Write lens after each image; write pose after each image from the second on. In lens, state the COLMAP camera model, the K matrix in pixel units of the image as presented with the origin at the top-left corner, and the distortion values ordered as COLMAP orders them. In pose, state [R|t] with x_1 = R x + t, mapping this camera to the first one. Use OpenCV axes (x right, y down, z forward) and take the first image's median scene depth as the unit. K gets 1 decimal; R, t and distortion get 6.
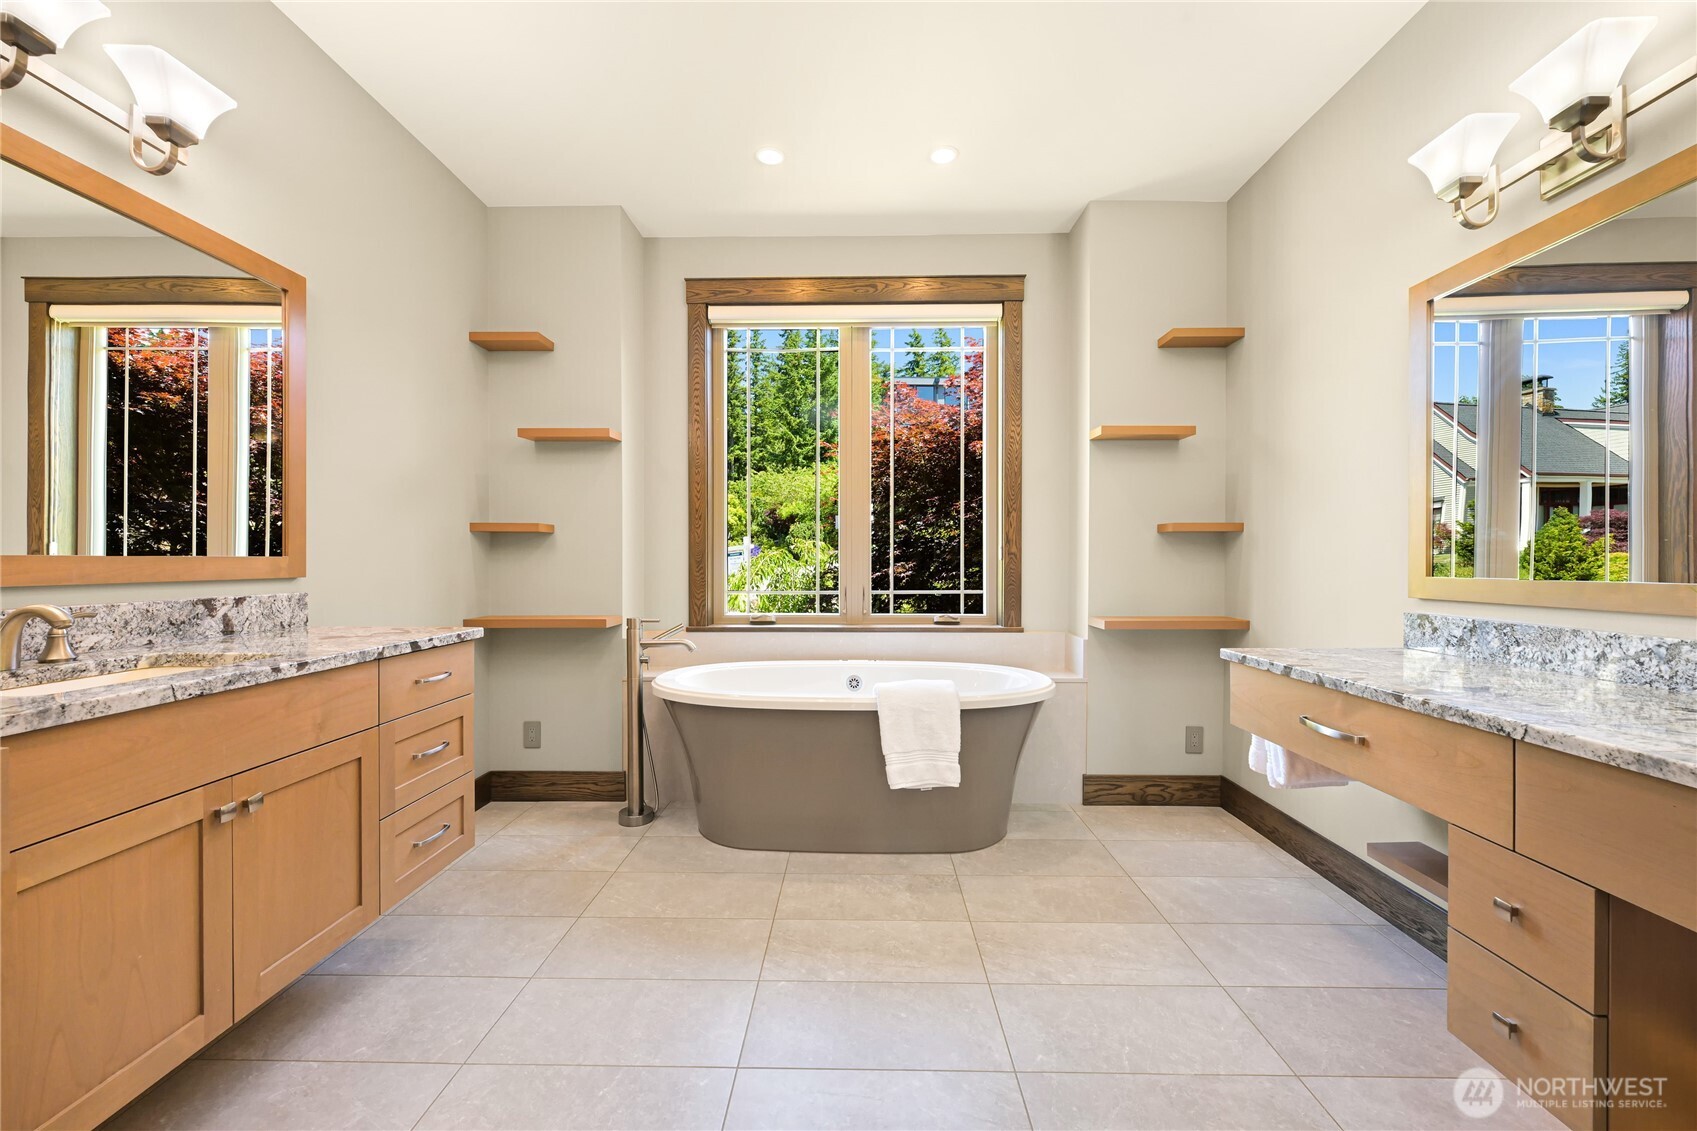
lens RADIAL K [[683.8, 0, 848.5], [0, 683.8, 565.5], [0, 0, 1]] dist [-0.000611, 0.000148]
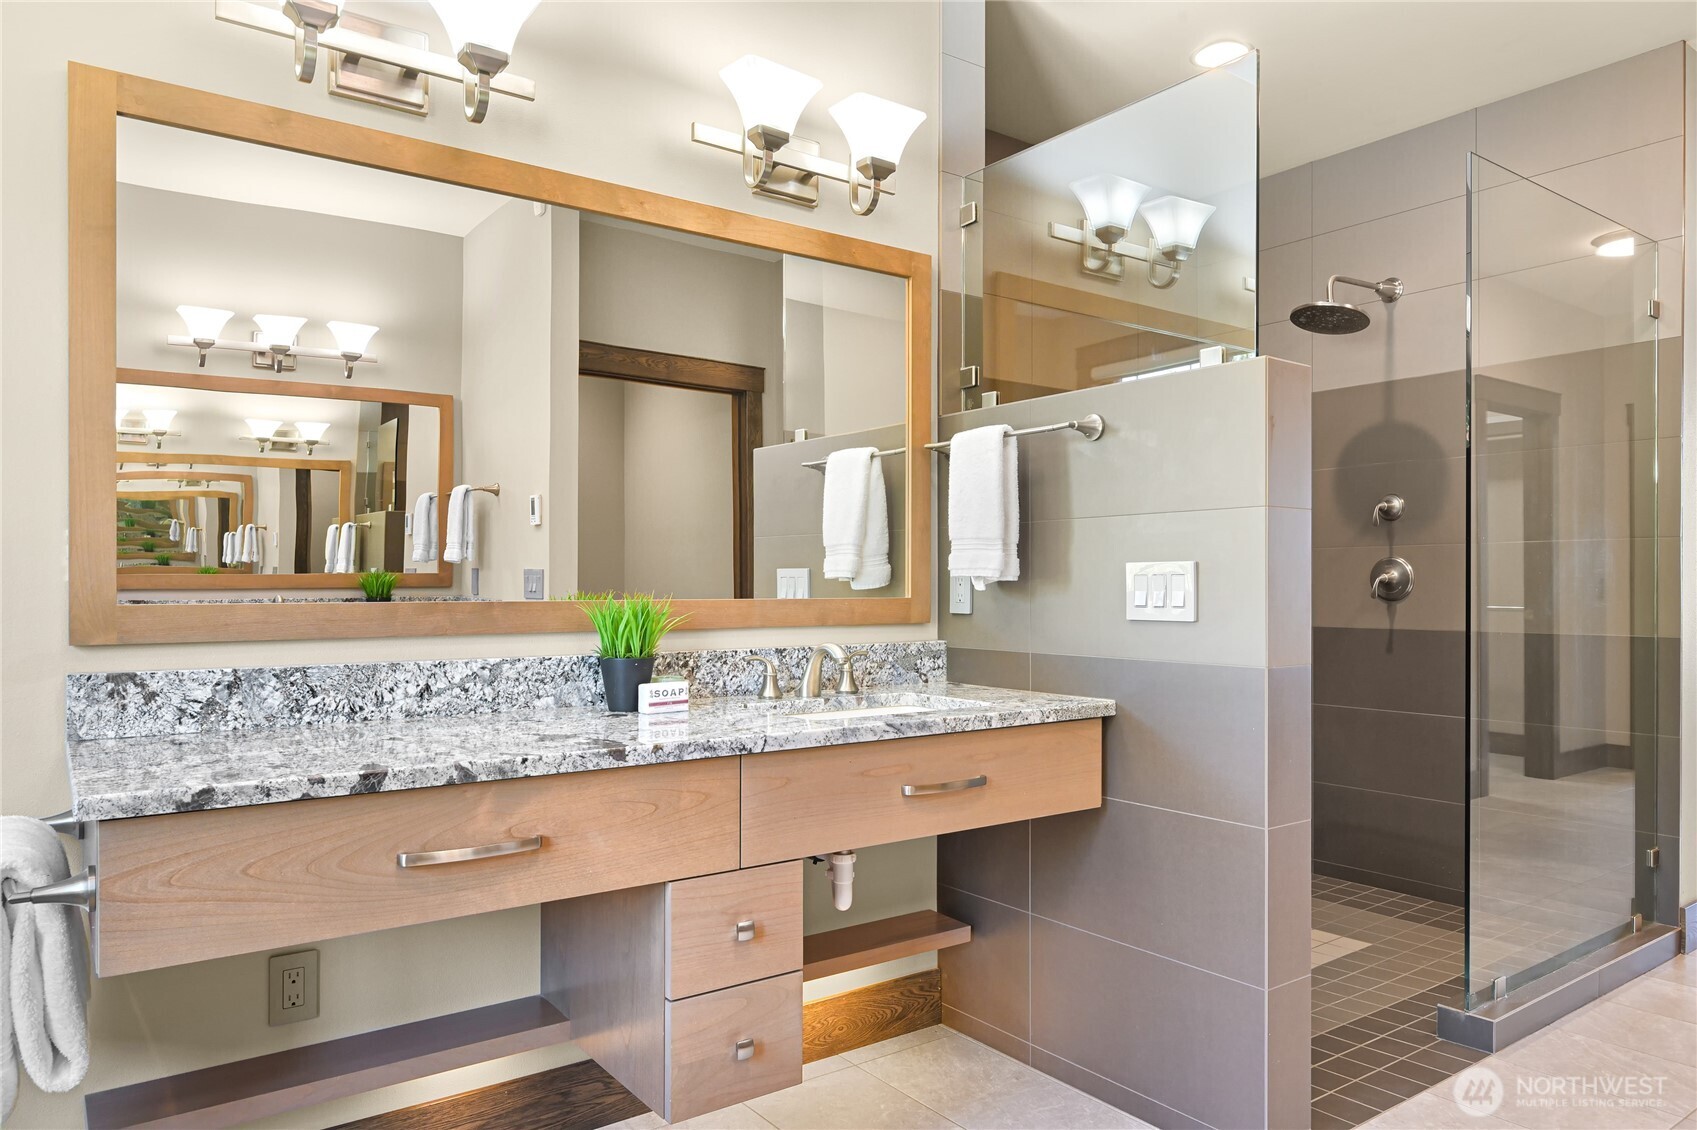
lens RADIAL K [[1115.9, 0, 848.5], [0, 1115.9, 565.0], [0, 0, 1]] dist [0.001384, 0.000930]
pose [[-0.607920, 0.012206, 0.793904, -0.311713], [0.004370, 0.999918, -0.012027, -0.003654], [-0.793986, -0.003842, -0.607924, 1.375970]]
